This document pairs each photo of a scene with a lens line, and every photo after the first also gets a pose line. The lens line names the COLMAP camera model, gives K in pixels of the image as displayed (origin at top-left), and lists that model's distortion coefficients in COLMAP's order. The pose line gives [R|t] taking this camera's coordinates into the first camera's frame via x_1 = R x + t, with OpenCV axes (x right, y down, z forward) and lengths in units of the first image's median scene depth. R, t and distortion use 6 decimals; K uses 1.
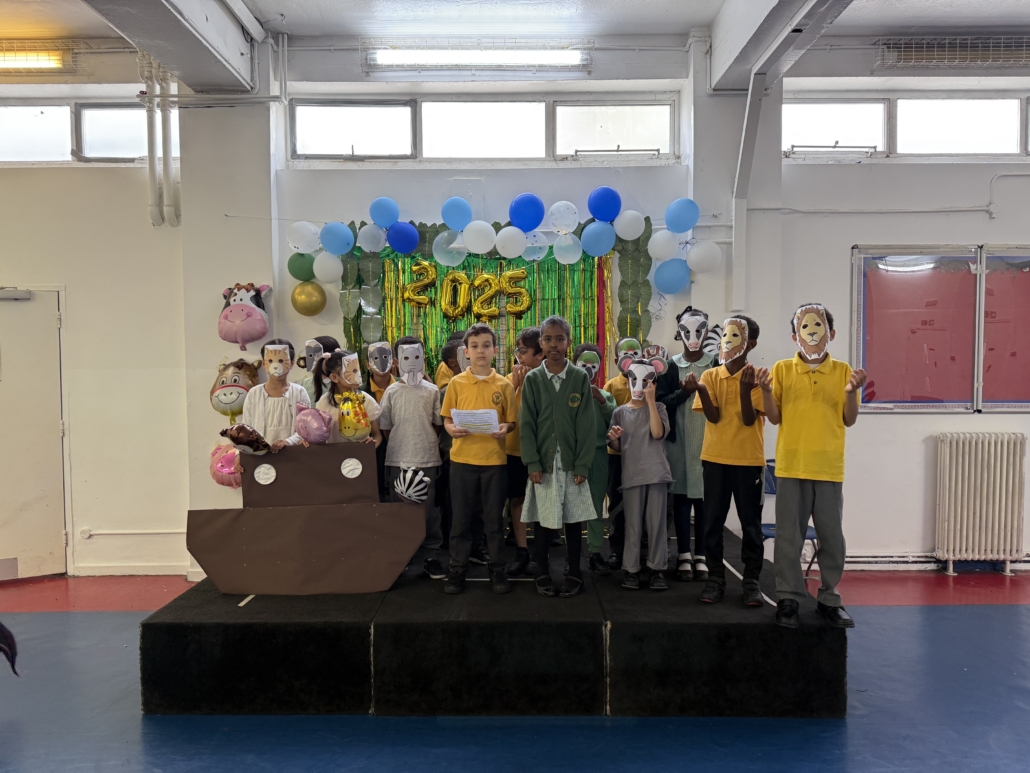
lens RADIAL K [[714.6, 0, 508.1], [0, 714.6, 387.3], [0, 0, 1]] dist [0.086874, -0.133755]
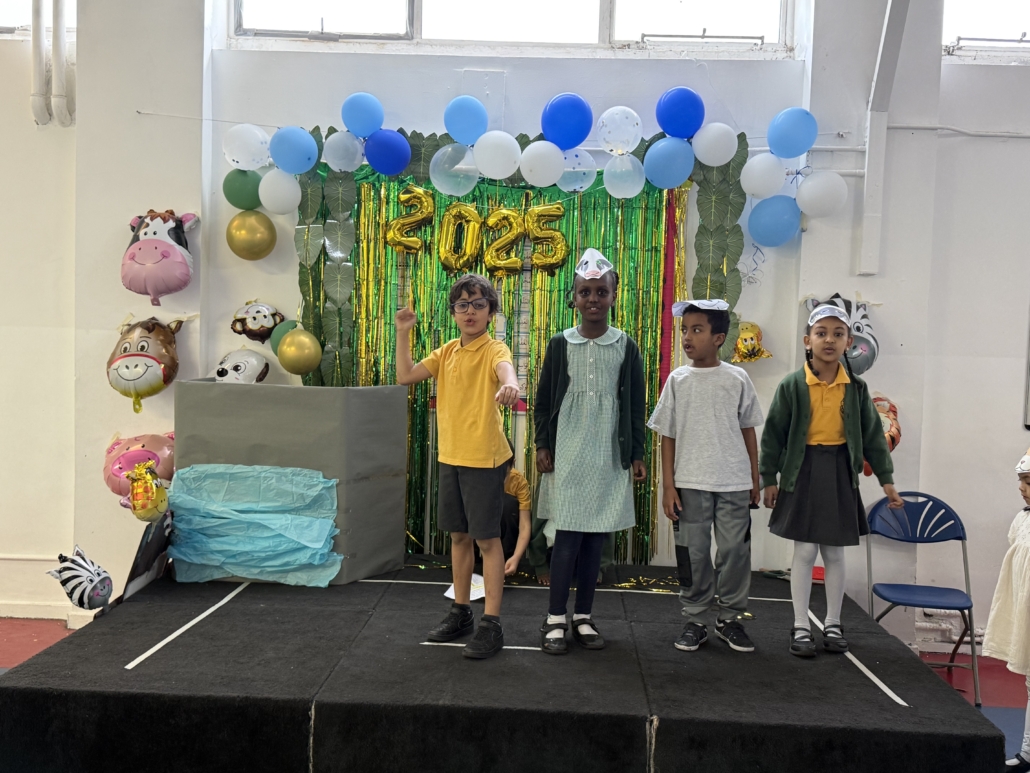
lens RADIAL K [[998.0, 0, 514.0], [0, 998.0, 390.7], [0, 0, 1]] dist [0.117774, -0.222155]
pose [[0.998867, 0.039215, -0.026975, 0.011147], [-0.038834, 0.999140, 0.014504, 0.003935], [0.027521, -0.013440, 0.999531, 0.024568]]
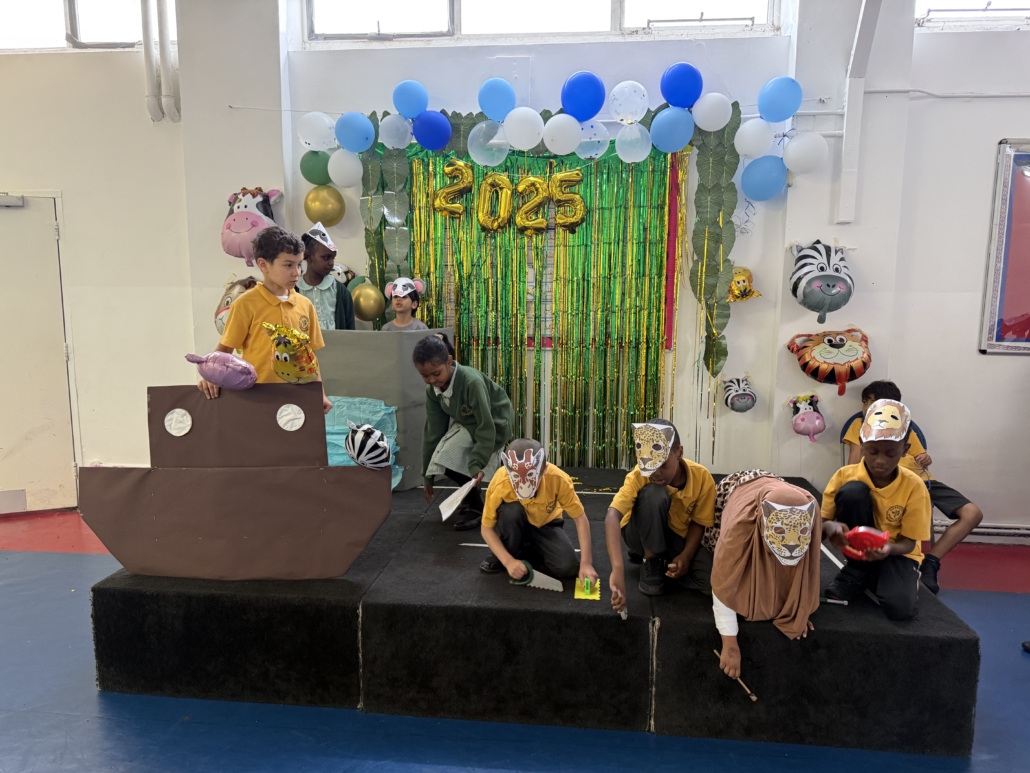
lens RADIAL K [[733.2, 0, 509.7], [0, 733.2, 391.5], [0, 0, 1]] dist [0.028451, -0.037083]
pose [[0.995225, 0.025872, -0.094119, 0.029624], [-0.016304, 0.994748, 0.101050, 0.003667], [0.096239, -0.099033, 0.990419, 0.135572]]
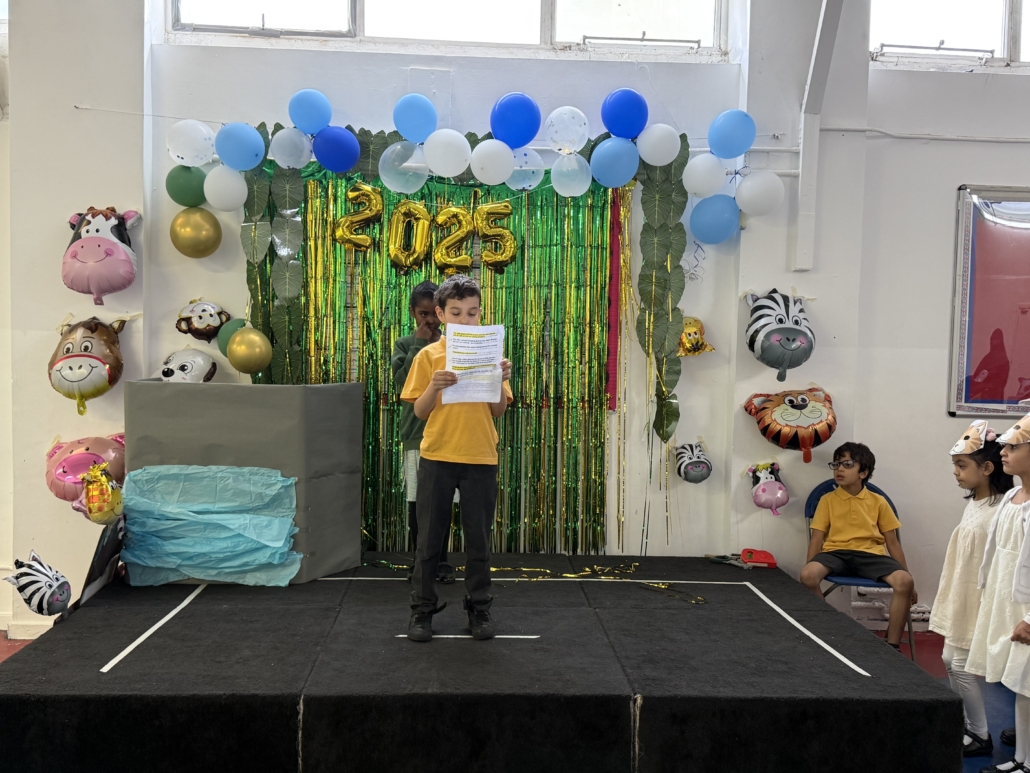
lens RADIAL K [[998.0, 0, 514.0], [0, 998.0, 390.7], [0, 0, 1]] dist [0.117774, -0.222155]
pose [[0.997568, 0.023531, 0.065600, -0.032969], [-0.024273, 0.999650, 0.010527, 0.010582], [-0.065329, -0.012094, 0.997790, 0.012855]]
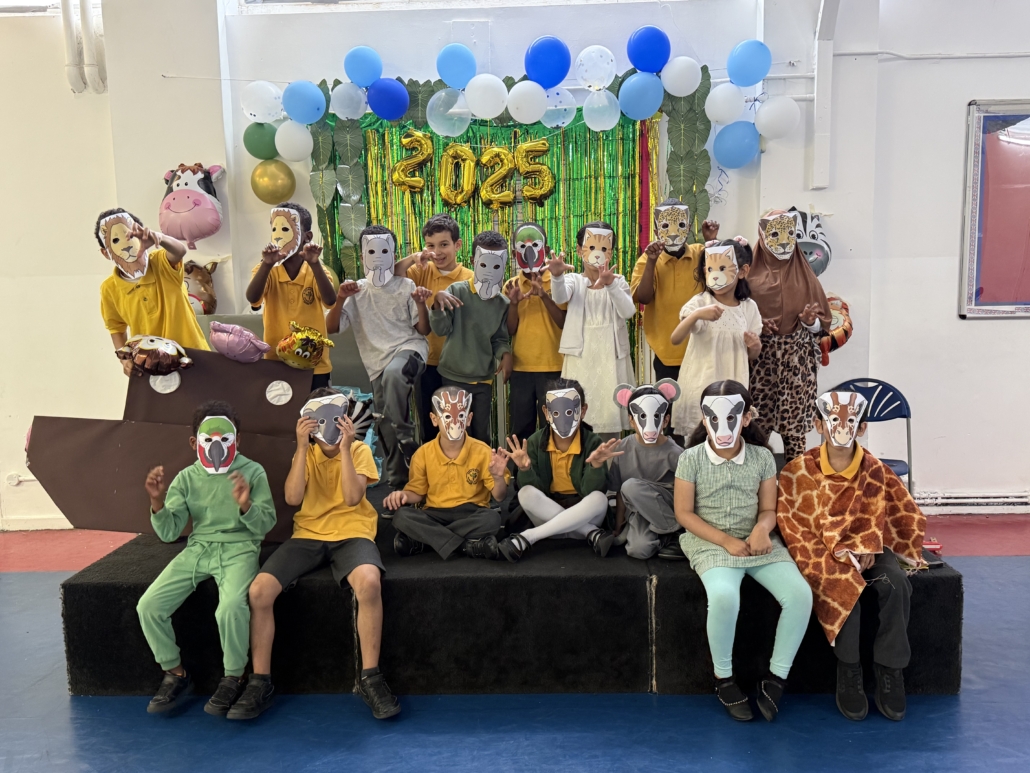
lens RADIAL K [[842.1, 0, 518.4], [0, 842.1, 384.3], [0, 0, 1]] dist [0.080471, -0.120748]
pose [[0.999738, -0.013215, -0.018701, 0.007032], [0.014735, 0.996389, 0.083616, 0.023121], [0.017528, -0.083870, 0.996323, 0.059901]]
